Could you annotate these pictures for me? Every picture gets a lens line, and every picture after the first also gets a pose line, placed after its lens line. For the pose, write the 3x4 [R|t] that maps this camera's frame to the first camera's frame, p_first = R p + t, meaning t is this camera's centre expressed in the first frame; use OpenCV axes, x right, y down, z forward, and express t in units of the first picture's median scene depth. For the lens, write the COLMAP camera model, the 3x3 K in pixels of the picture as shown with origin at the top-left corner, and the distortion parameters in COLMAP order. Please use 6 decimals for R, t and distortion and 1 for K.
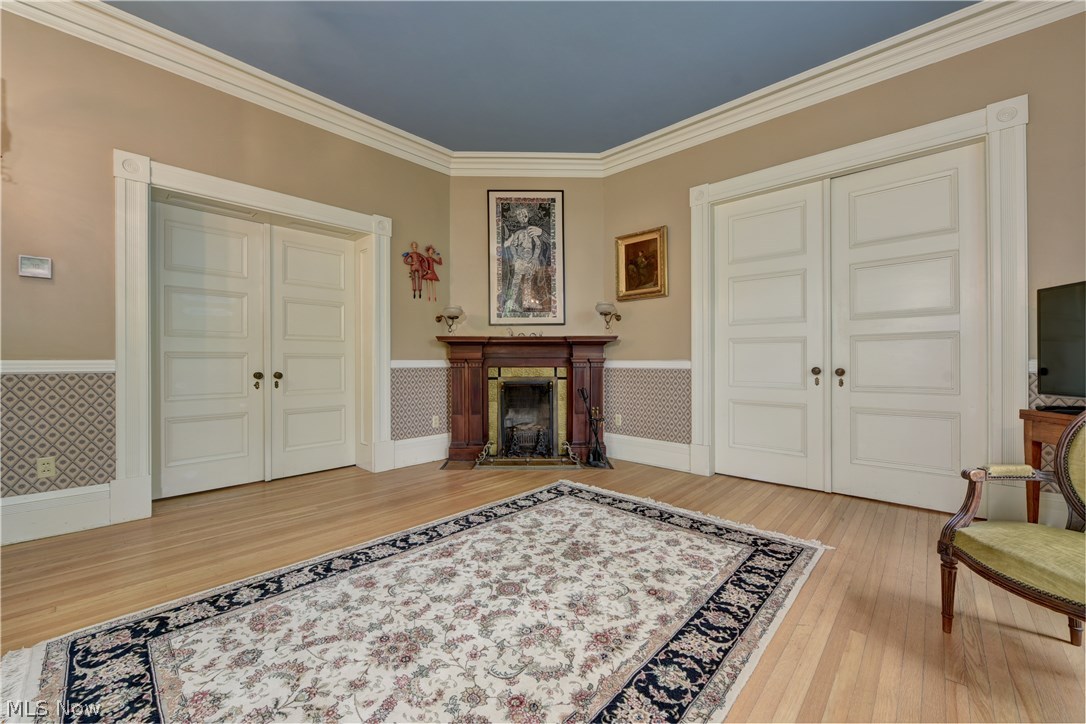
lens RADIAL K [[427.5, 0, 541.1], [0, 427.5, 360.2], [0, 0, 1]] dist [-0.008486, -0.000648]
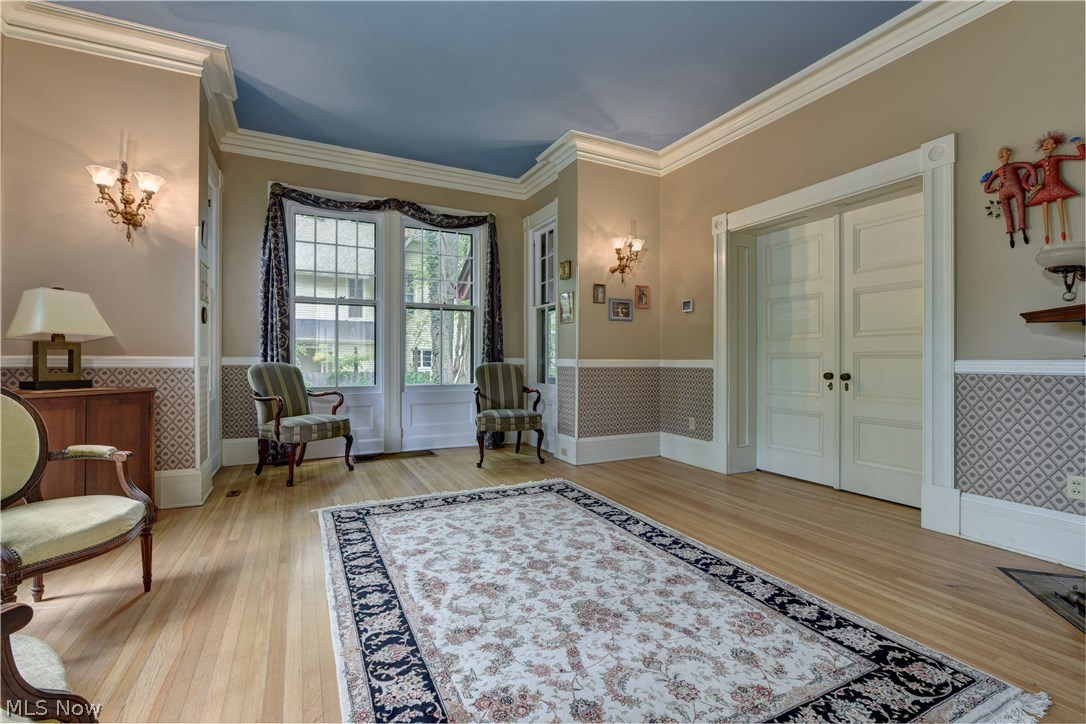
lens RADIAL K [[490.3, 0, 543.0], [0, 490.3, 360.5], [0, 0, 1]] dist [-0.009801, -0.000324]
pose [[-0.358074, -0.000358, -0.933693, 1.040044], [-0.002166, 0.999998, 0.000447, 0.002885], [0.933691, 0.002183, -0.358074, 1.372291]]
